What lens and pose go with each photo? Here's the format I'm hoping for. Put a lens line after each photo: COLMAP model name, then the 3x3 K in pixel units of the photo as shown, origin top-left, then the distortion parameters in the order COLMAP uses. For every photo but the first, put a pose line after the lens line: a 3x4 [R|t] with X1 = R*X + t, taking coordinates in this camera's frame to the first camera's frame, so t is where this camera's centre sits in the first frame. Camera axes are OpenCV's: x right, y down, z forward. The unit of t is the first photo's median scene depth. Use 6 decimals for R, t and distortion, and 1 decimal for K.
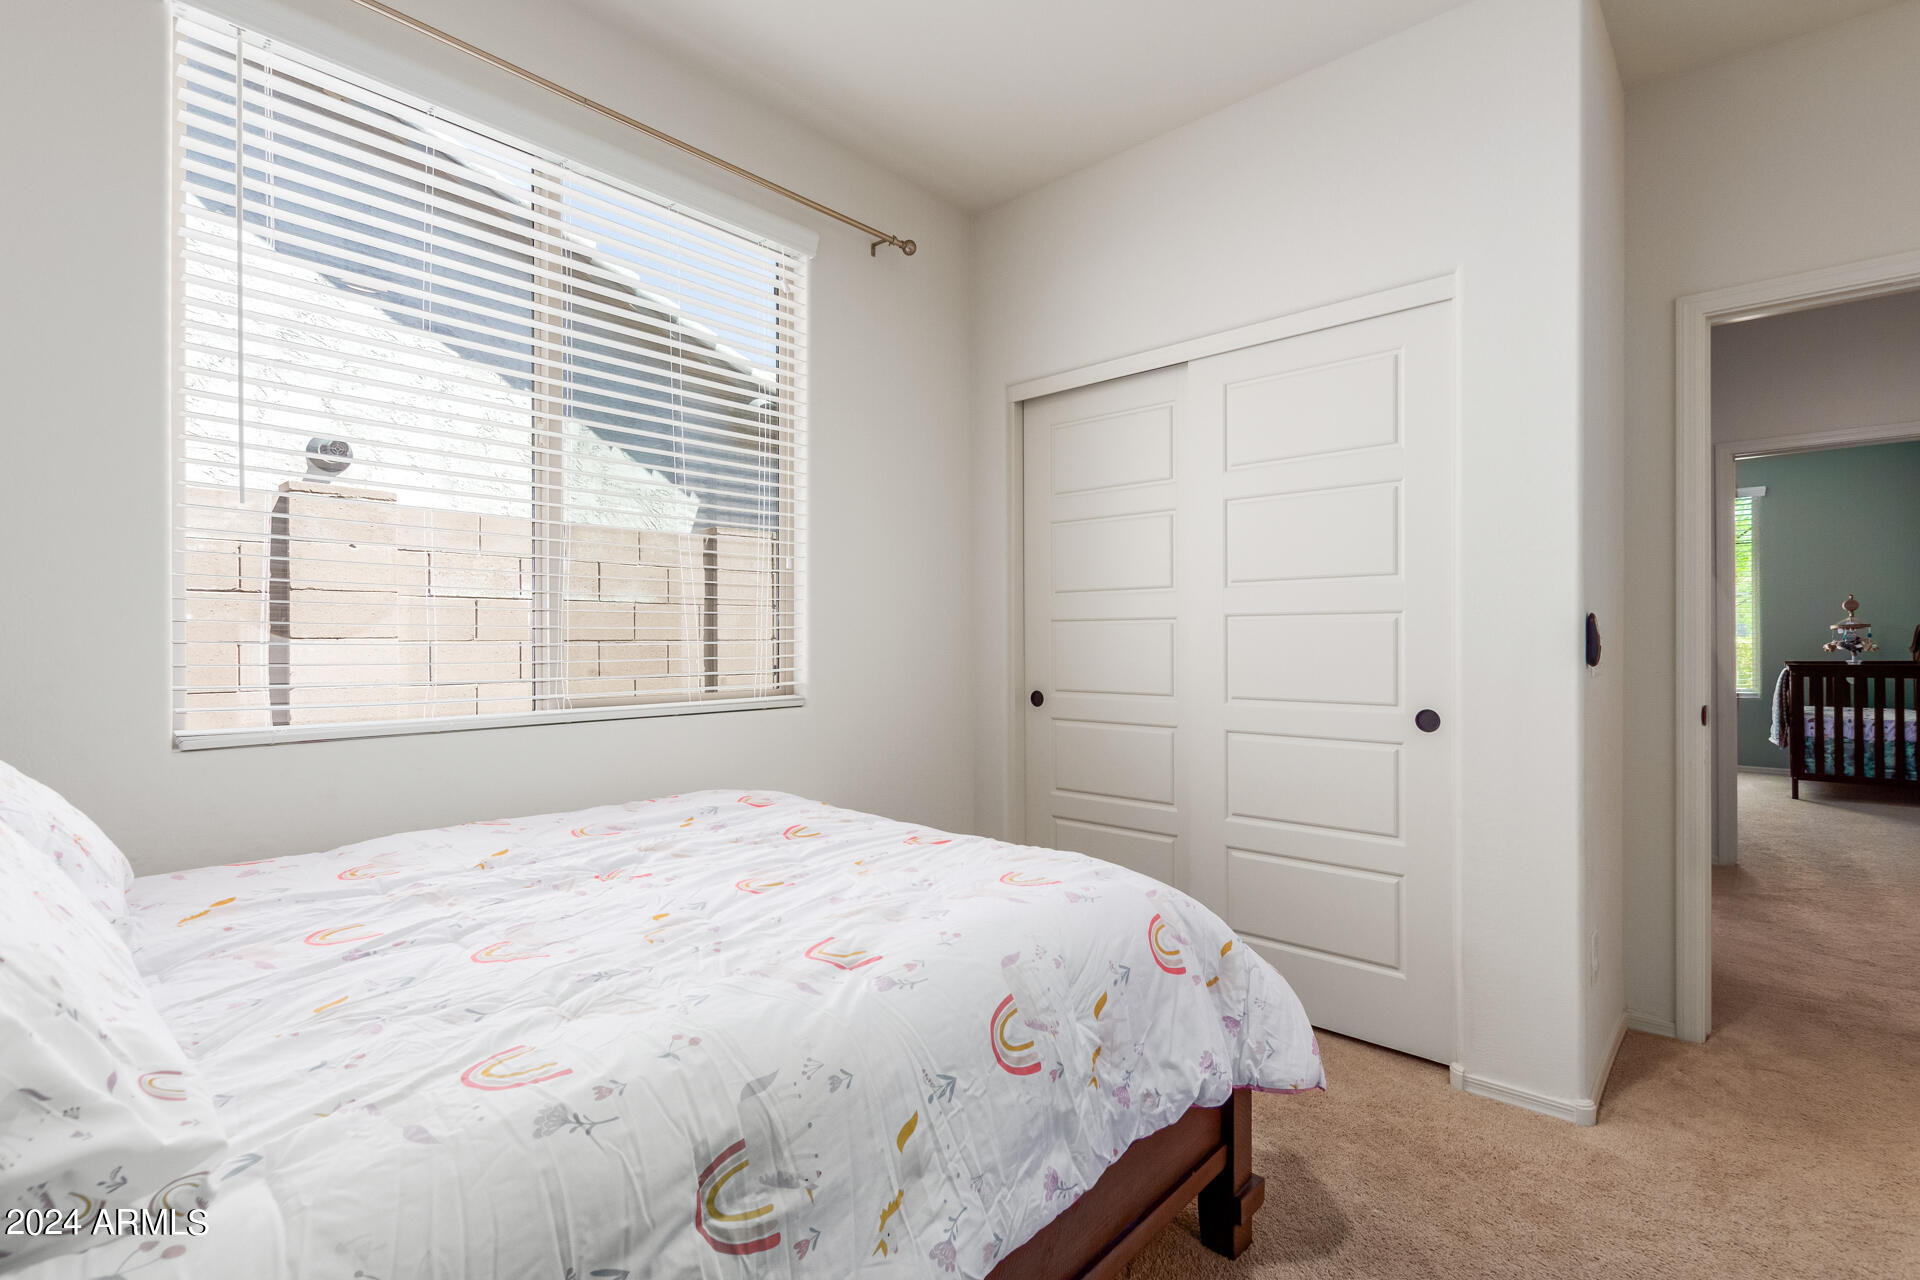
lens RADIAL K [[880.3, 0, 966.2], [0, 880.3, 642.5], [0, 0, 1]] dist [0.009095, -0.003861]
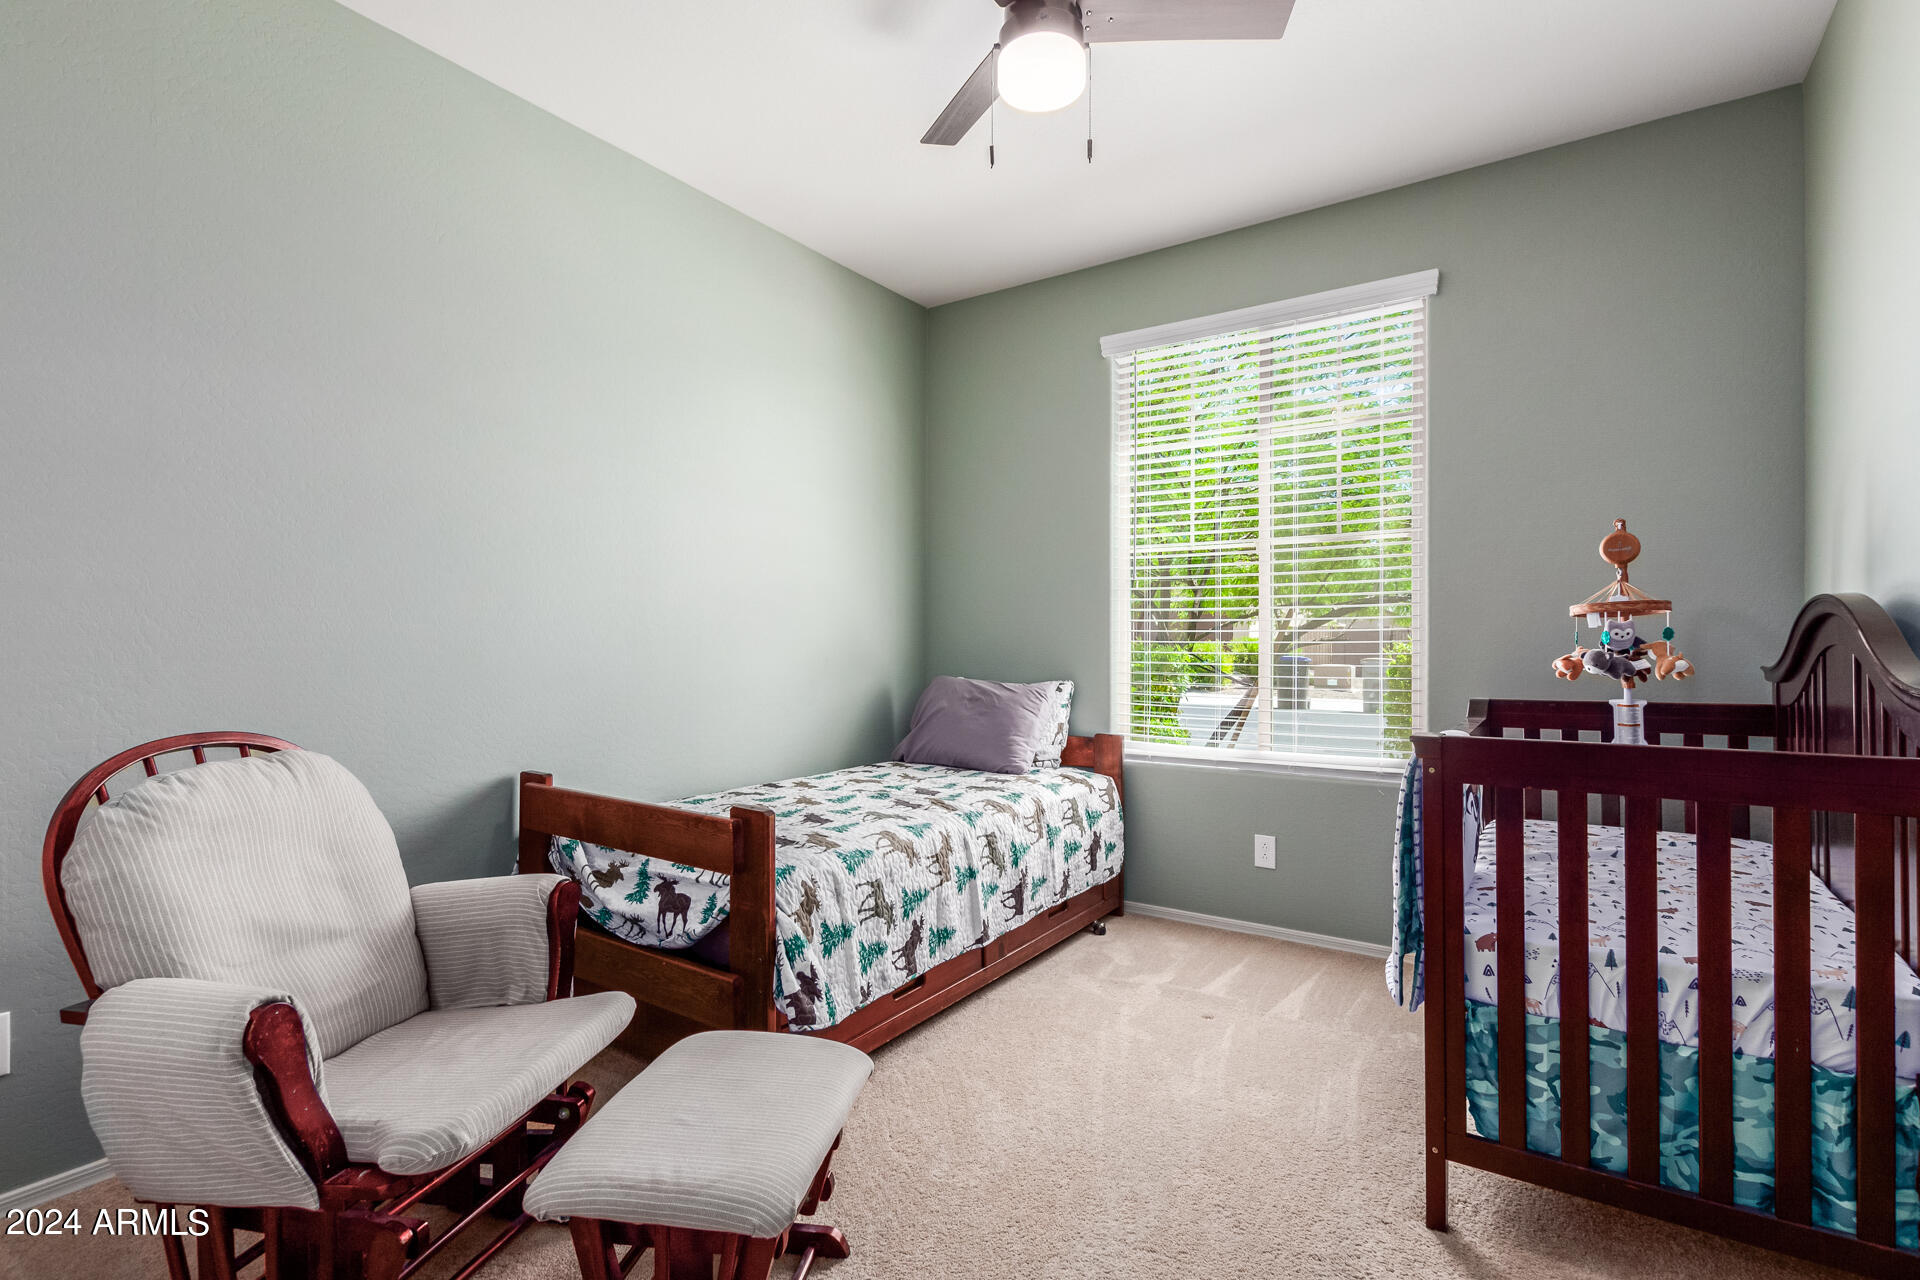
lens RADIAL K [[880.3, 0, 966.1], [0, 880.3, 636.2], [0, 0, 1]] dist [0.009095, -0.003861]
pose [[0.989620, 0.008833, 0.143437, 0.772984], [-0.008057, 0.999950, -0.005992, -0.002831], [-0.143482, 0.004774, 0.989641, 0.769954]]
